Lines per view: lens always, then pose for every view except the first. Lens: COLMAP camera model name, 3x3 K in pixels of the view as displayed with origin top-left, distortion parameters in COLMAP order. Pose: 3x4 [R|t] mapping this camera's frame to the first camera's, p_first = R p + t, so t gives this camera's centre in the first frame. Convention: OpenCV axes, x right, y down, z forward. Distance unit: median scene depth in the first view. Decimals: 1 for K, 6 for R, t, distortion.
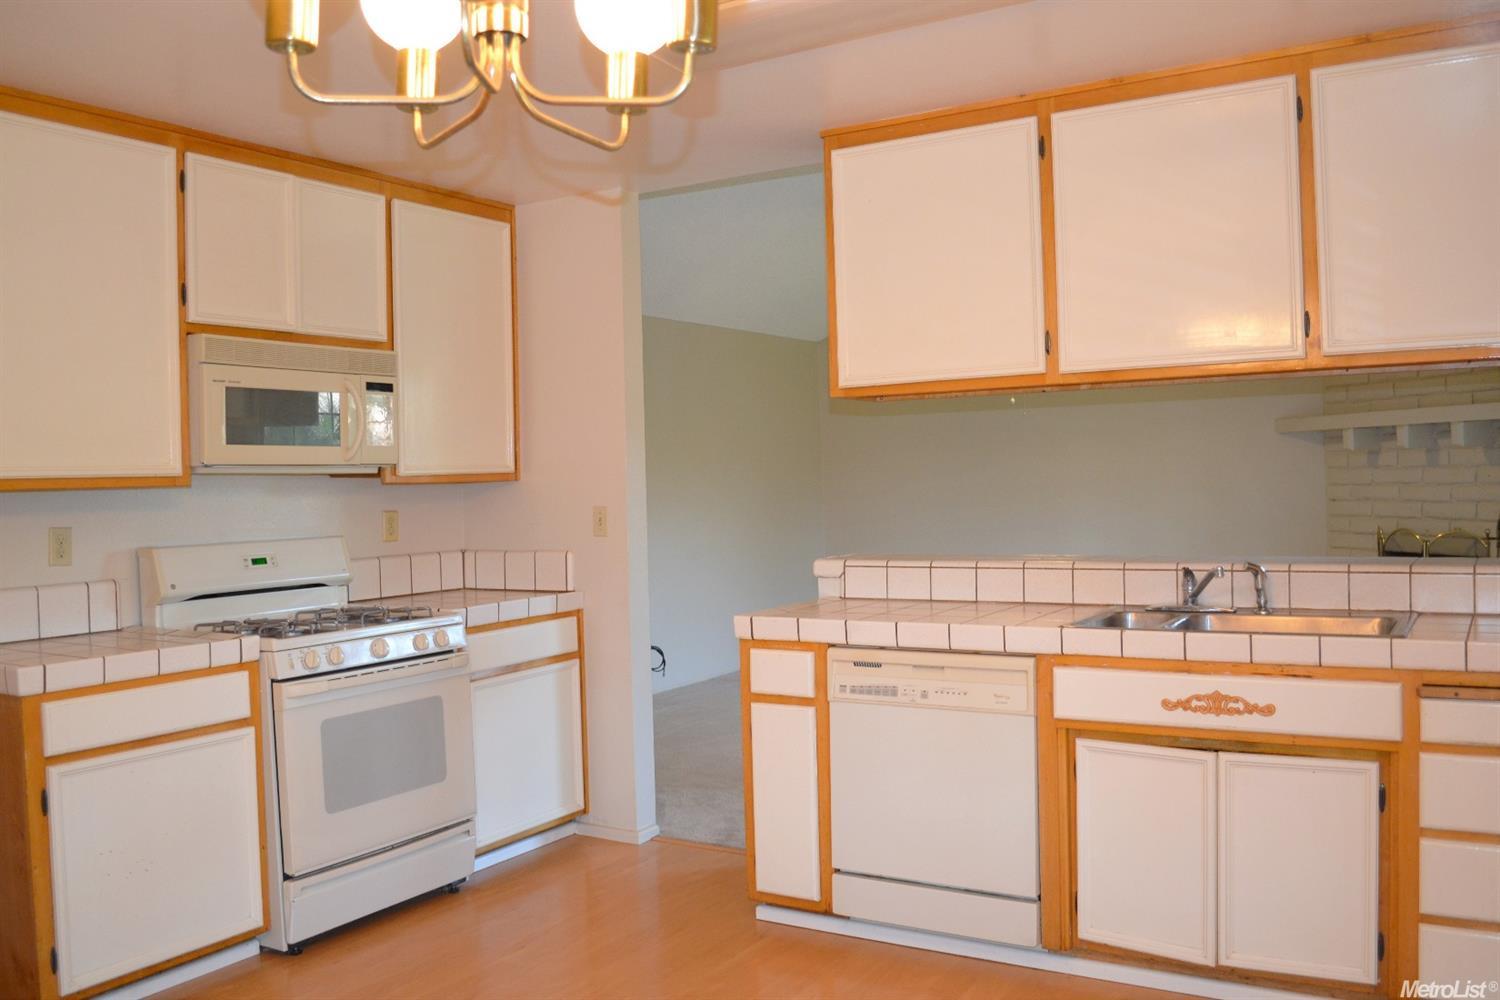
lens RADIAL K [[1260.5, 0, 750.0], [0, 1260.5, 500.0], [0, 0, 1]] dist [-0.073902, 0.001179]
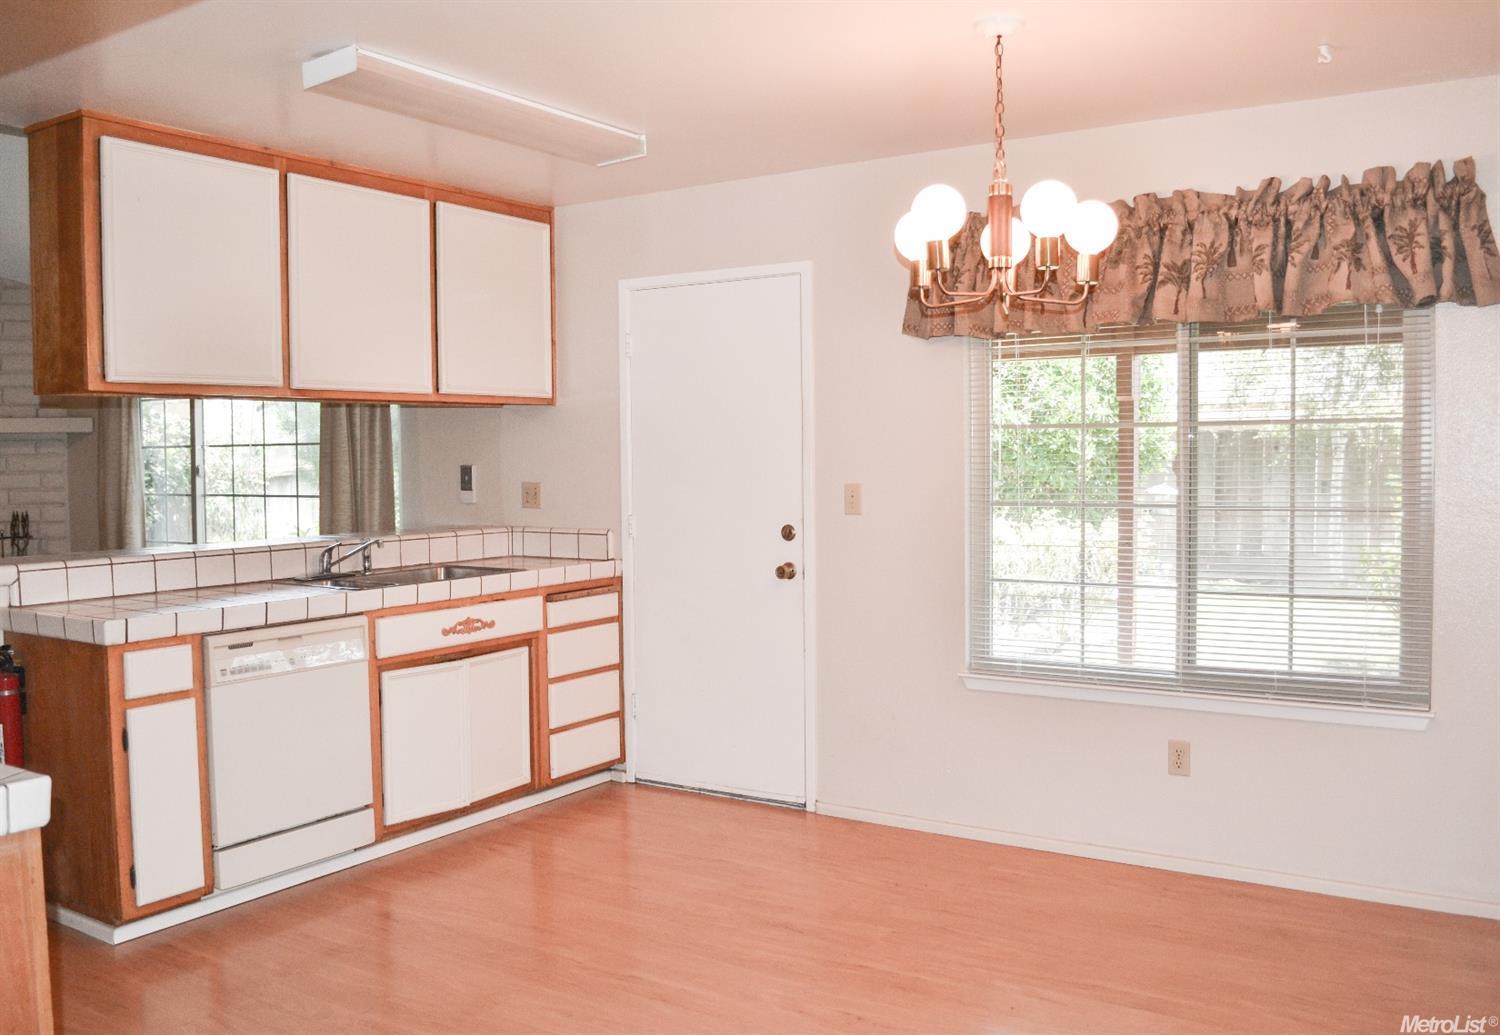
lens RADIAL K [[1299.9, 0, 750.0], [0, 1299.9, 517.5], [0, 0, 1]] dist [-0.131857, -0.001162]
pose [[0.019228, -0.021829, 0.999577, -1.031557], [0.026922, 0.999410, 0.021308, 0.009921], [-0.999453, 0.026501, 0.019805, 0.565524]]
